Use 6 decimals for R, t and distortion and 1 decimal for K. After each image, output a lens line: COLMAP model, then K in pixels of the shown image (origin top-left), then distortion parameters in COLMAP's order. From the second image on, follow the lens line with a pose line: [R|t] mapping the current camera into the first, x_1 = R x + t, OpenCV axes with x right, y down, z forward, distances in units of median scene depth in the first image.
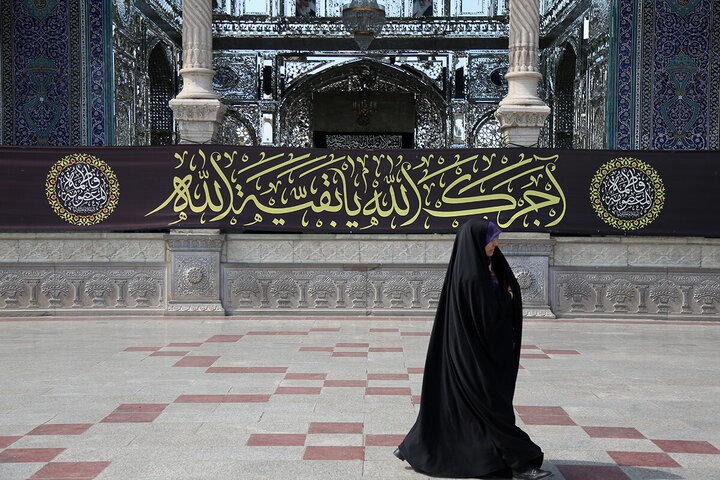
lens RADIAL K [[1577.8, 0, 360.0], [0, 1577.8, 240.0], [0, 0, 1]] dist [-0.933522, 0.051427]
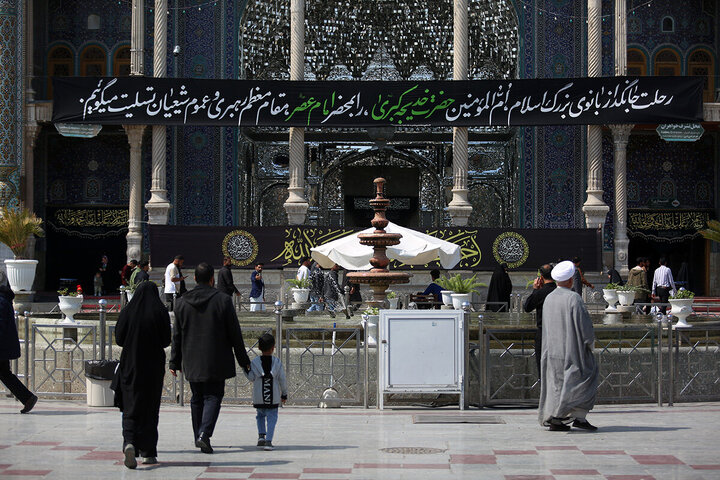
lens RADIAL K [[1577.8, 0, 360.0], [0, 1577.8, 240.0], [0, 0, 1]] dist [-0.933522, 0.051427]
pose [[0.999926, -0.000377, -0.012163, 0.001053], [0.000076, 0.999695, -0.024715, 0.007346], [0.012169, 0.024712, 0.999621, -1.015616]]
